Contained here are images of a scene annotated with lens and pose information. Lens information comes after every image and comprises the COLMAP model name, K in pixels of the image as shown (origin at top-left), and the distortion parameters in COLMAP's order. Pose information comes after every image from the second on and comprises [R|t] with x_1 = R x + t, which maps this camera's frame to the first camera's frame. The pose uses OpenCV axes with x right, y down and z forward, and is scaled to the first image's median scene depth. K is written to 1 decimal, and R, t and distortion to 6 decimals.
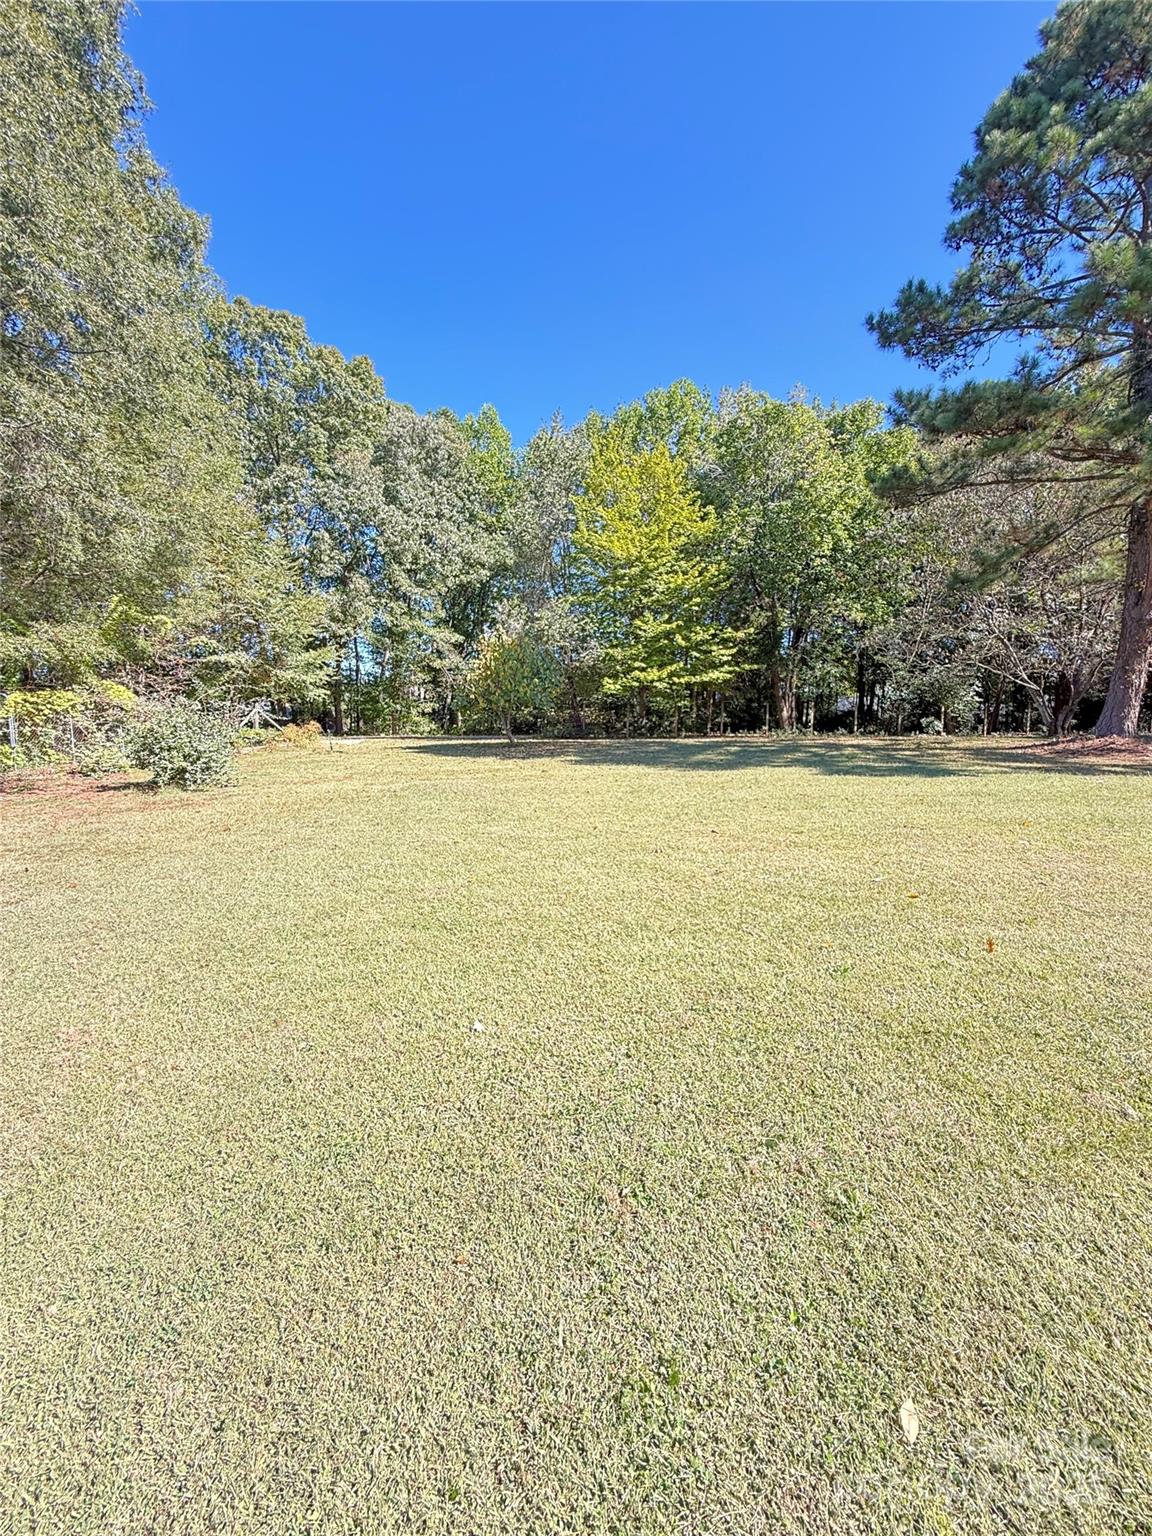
lens RADIAL K [[612.0, 0, 571.0], [0, 612.0, 767.8], [0, 0, 1]] dist [-0.002695, 0.000898]
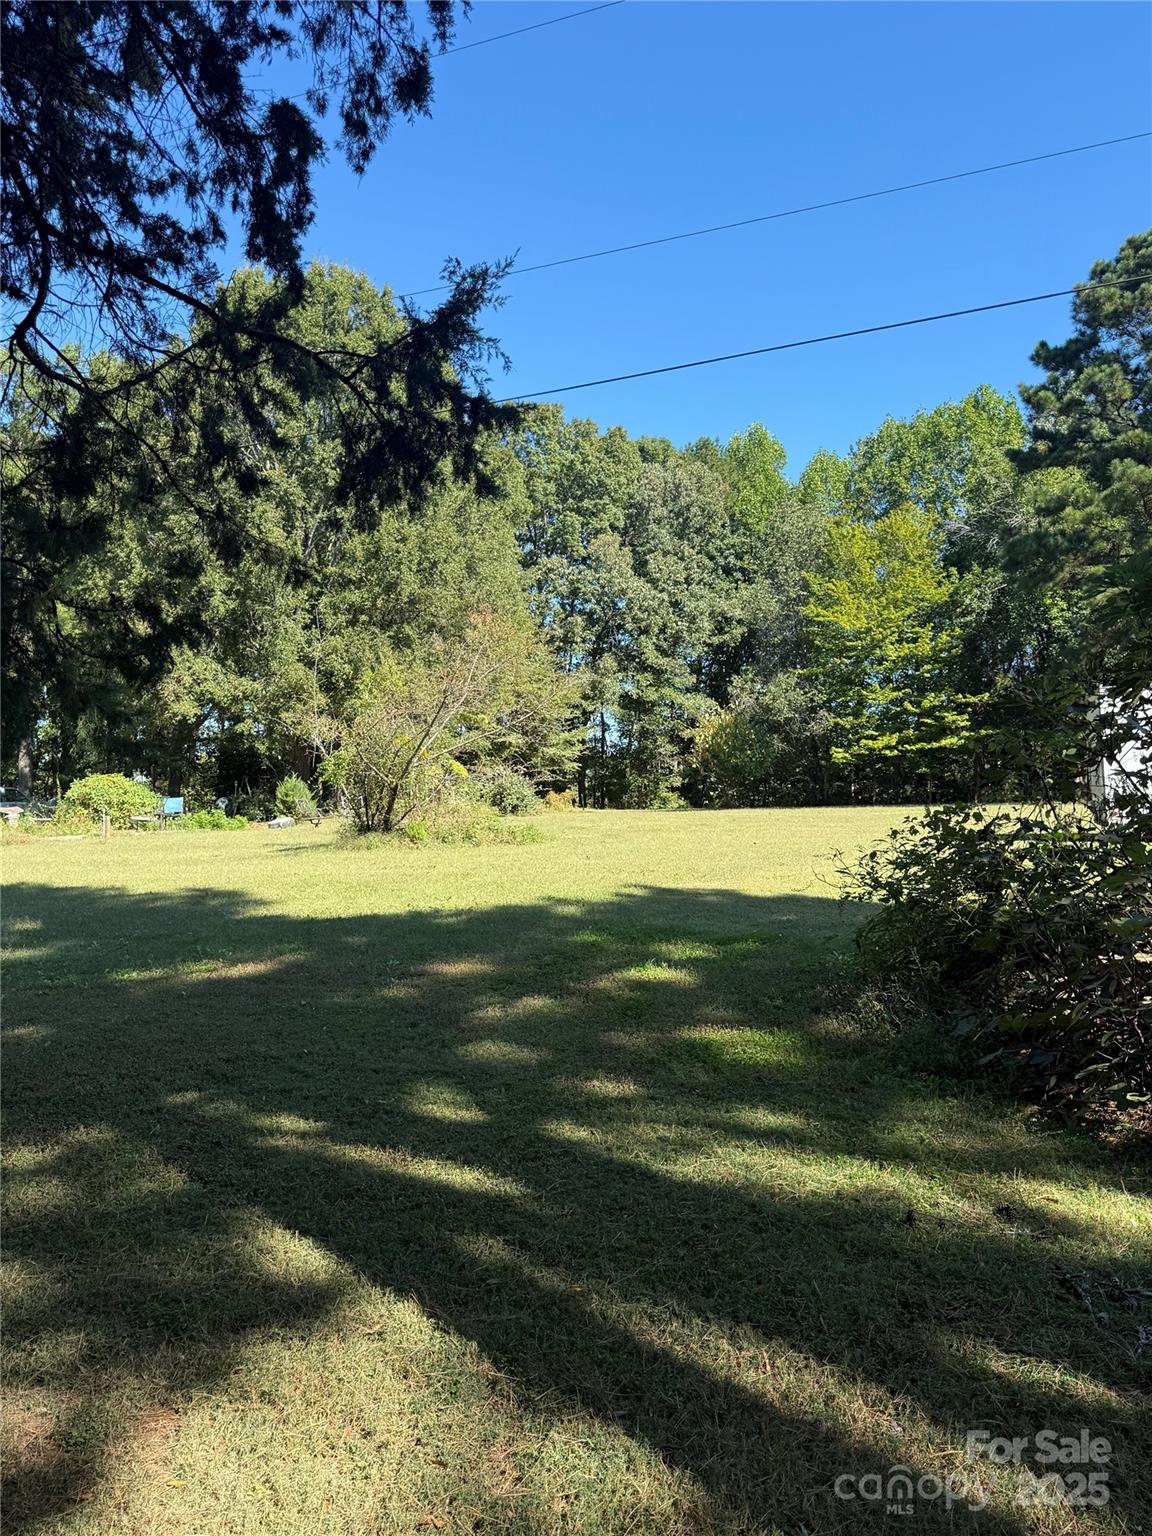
lens RADIAL K [[1139.0, 0, 569.5], [0, 1139.0, 766.8], [0, 0, 1]] dist [0.040955, -0.008070]
pose [[0.935967, -0.017425, -0.351657, 0.311642], [-0.026124, 0.992585, -0.118715, 0.124147], [0.351118, 0.120300, 0.928571, -0.919291]]
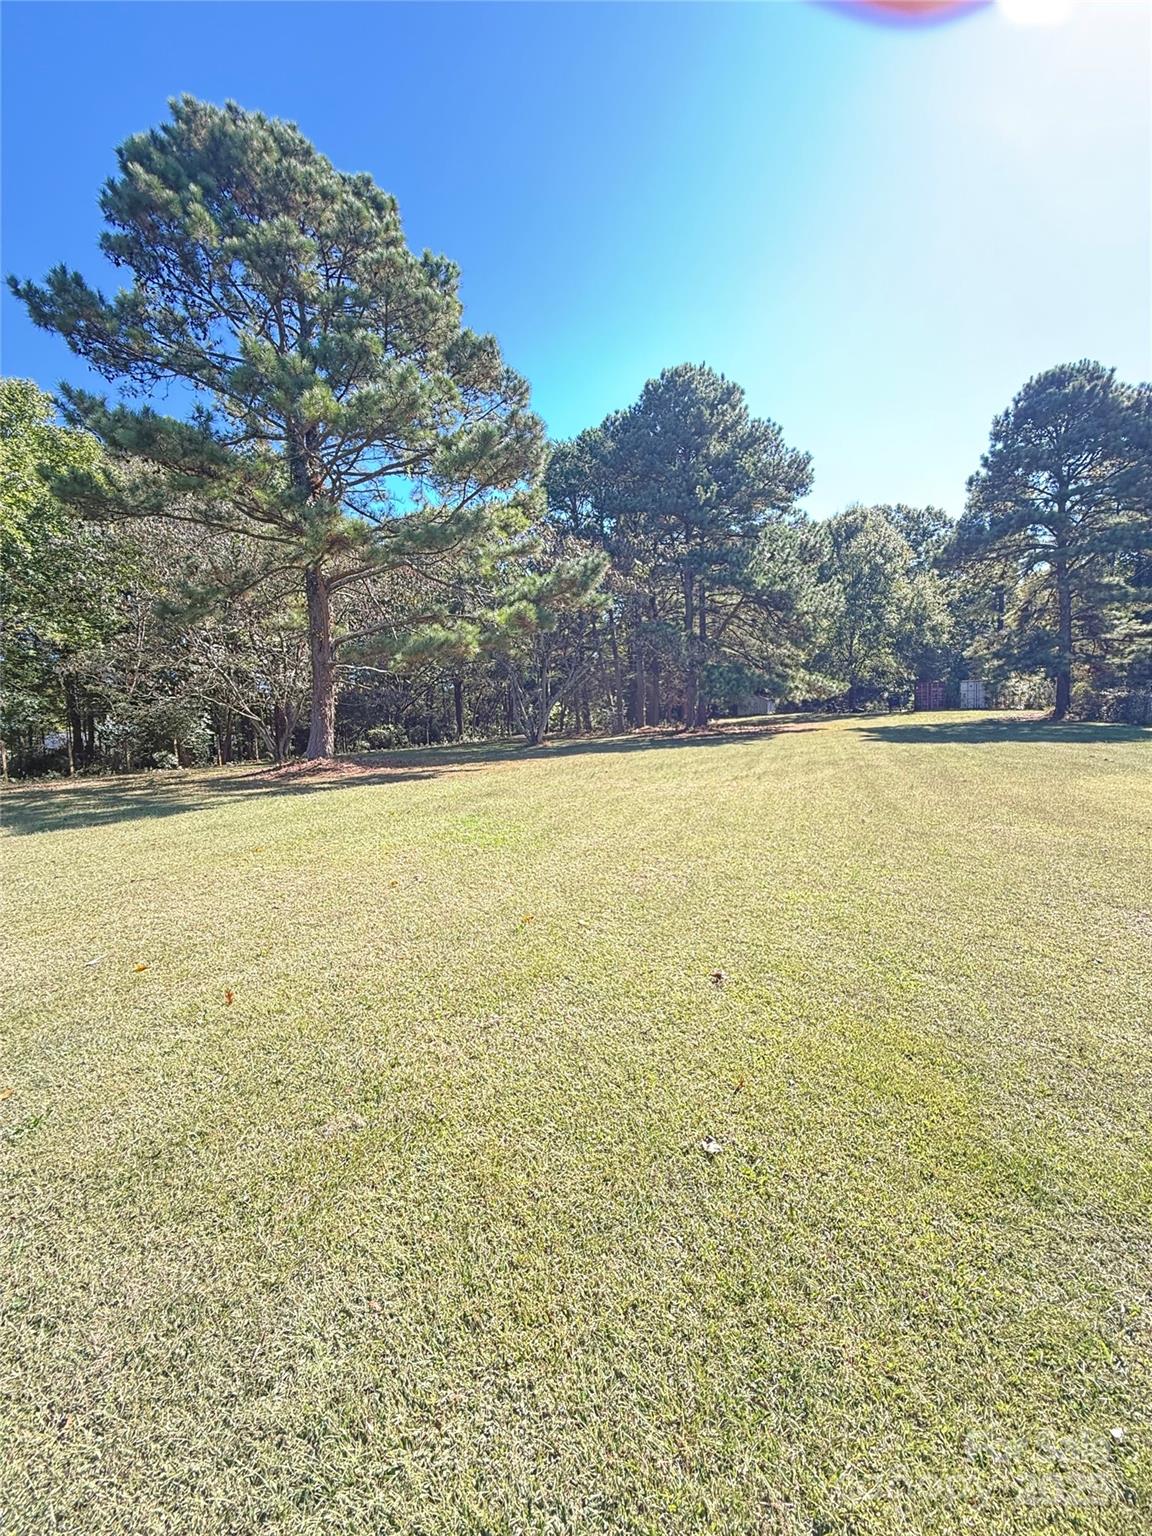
lens RADIAL K [[612.0, 0, 575.4], [0, 612.0, 768.4], [0, 0, 1]] dist [-0.002695, 0.000898]
pose [[0.436091, -0.083115, 0.896056, 0.015142], [0.128471, 0.991277, 0.029423, -0.001828], [-0.890685, 0.102286, 0.442965, 0.011359]]
